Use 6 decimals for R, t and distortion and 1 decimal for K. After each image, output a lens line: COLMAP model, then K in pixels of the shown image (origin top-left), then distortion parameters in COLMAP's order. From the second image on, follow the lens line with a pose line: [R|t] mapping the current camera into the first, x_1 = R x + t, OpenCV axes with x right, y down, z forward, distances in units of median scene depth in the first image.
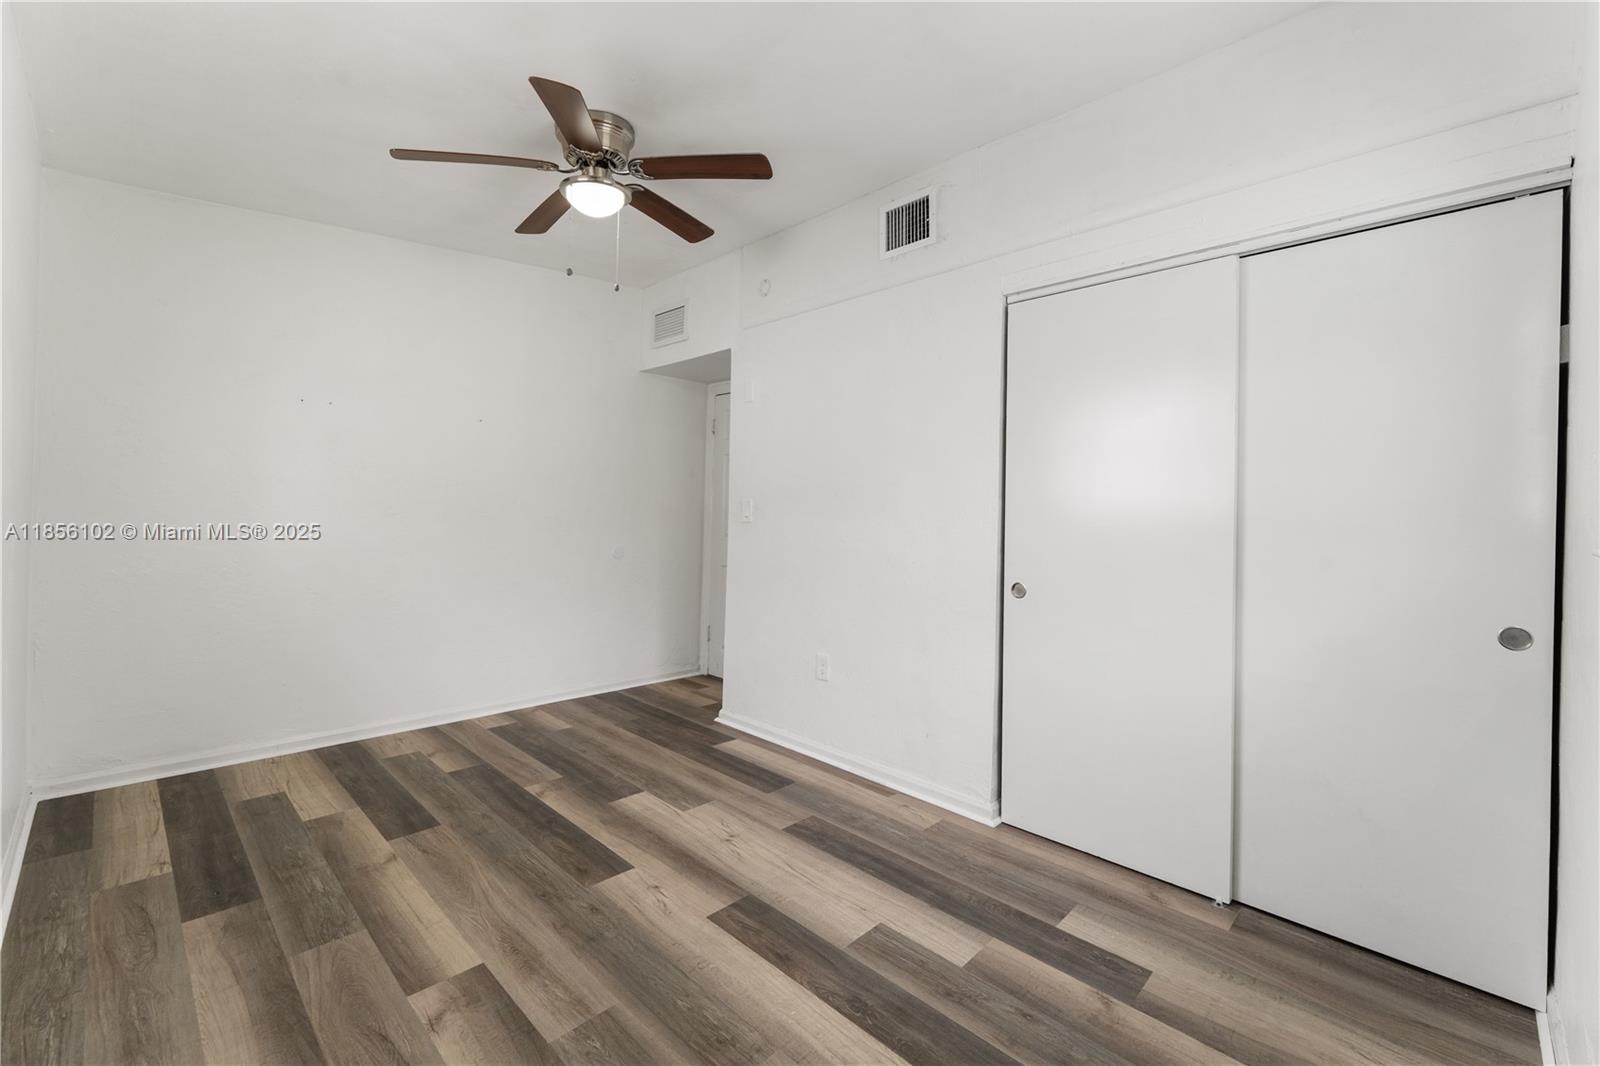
lens RADIAL K [[673.6, 0, 794.2], [0, 673.6, 518.0], [0, 0, 1]] dist [0.001241, 0.000365]
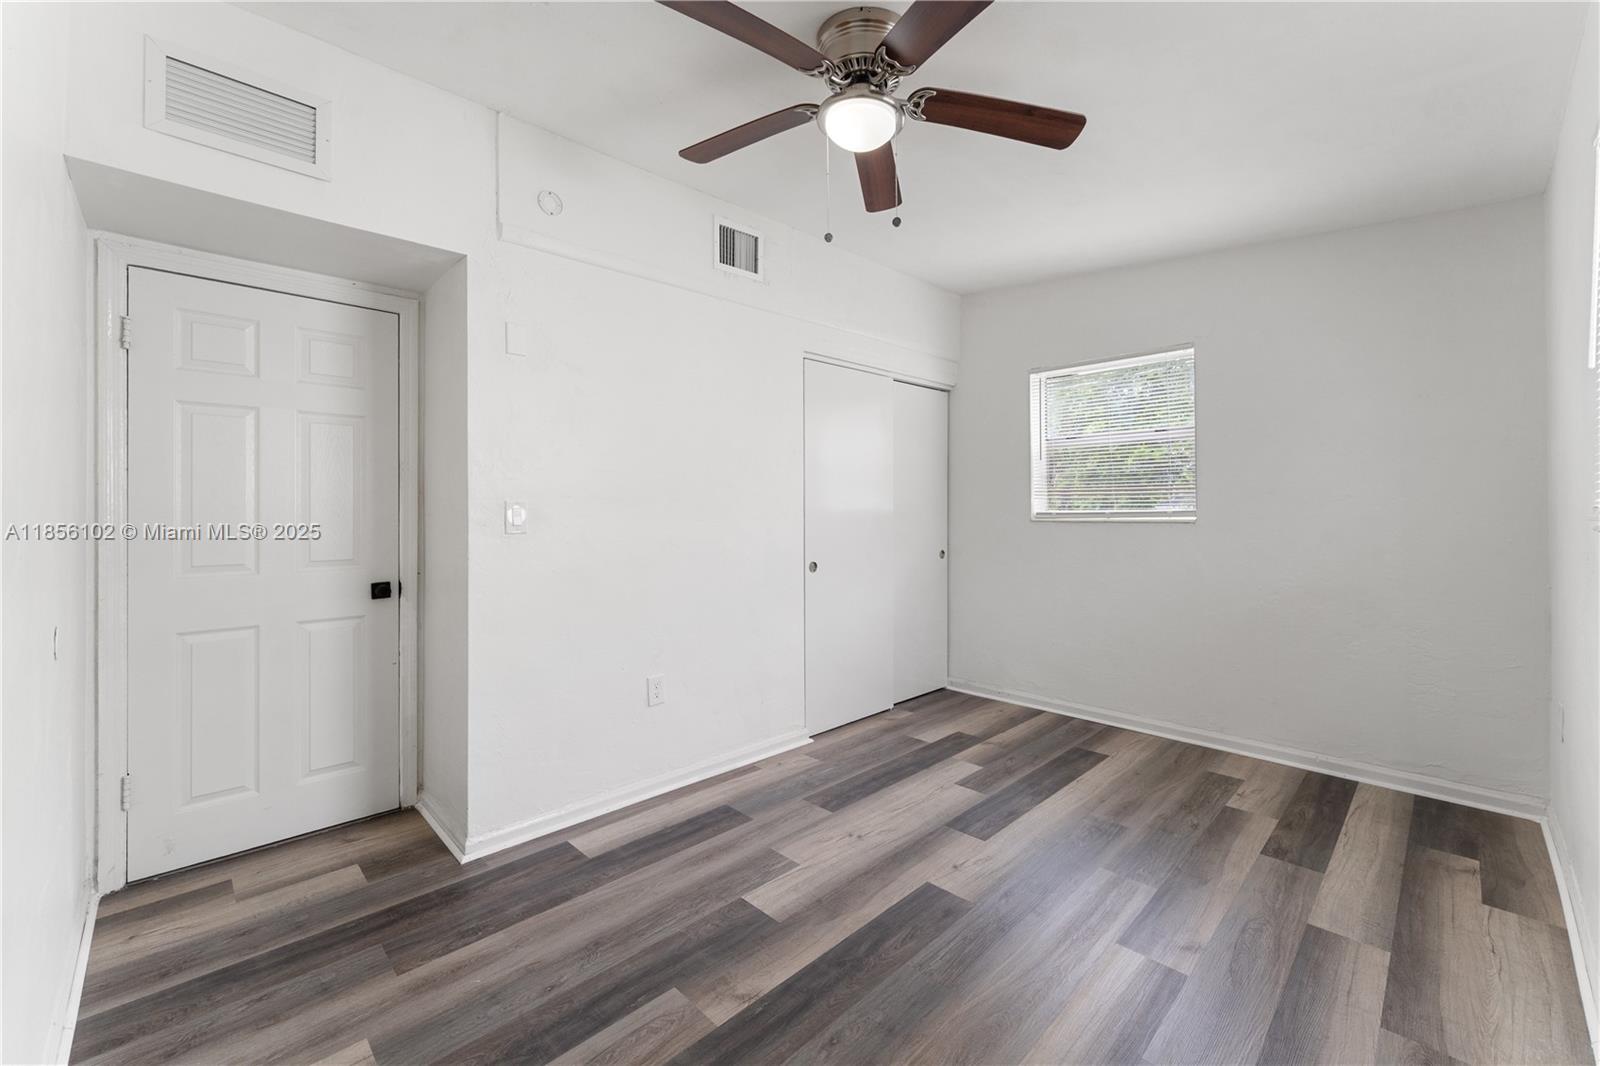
lens RADIAL K [[643.2, 0, 796.4], [0, 643.2, 517.1], [0, 0, 1]] dist [0.000710, 0.000156]
pose [[0.024673, -0.031911, 0.999186, -1.102549], [0.012182, 0.999426, 0.031617, -0.043143], [-0.999621, 0.011392, 0.025048, 1.102275]]
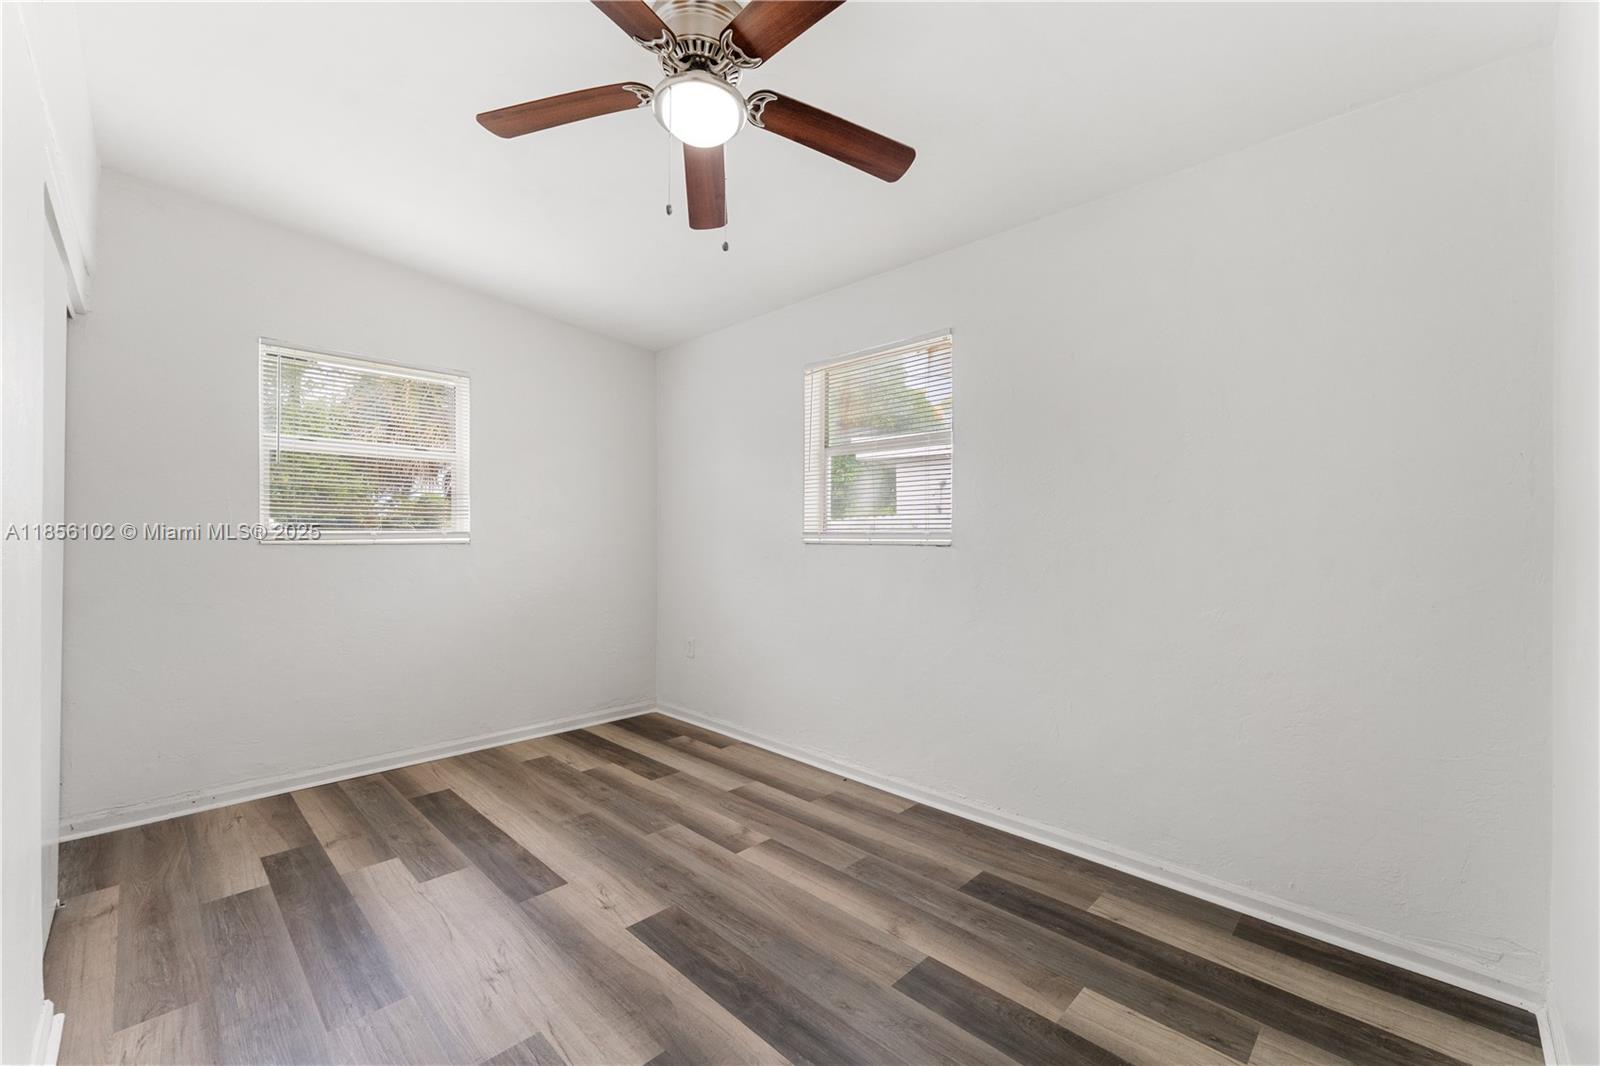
lens RADIAL K [[653.8, 0, 800.0], [0, 653.8, 533.0], [0, 0, 1]] dist [-0.000188, 0.000085]
pose [[-0.999560, -0.027811, 0.010311, -0.443501], [-0.027745, 0.999594, 0.006429, -0.029644], [-0.010486, 0.006140, -0.999926, 1.786810]]
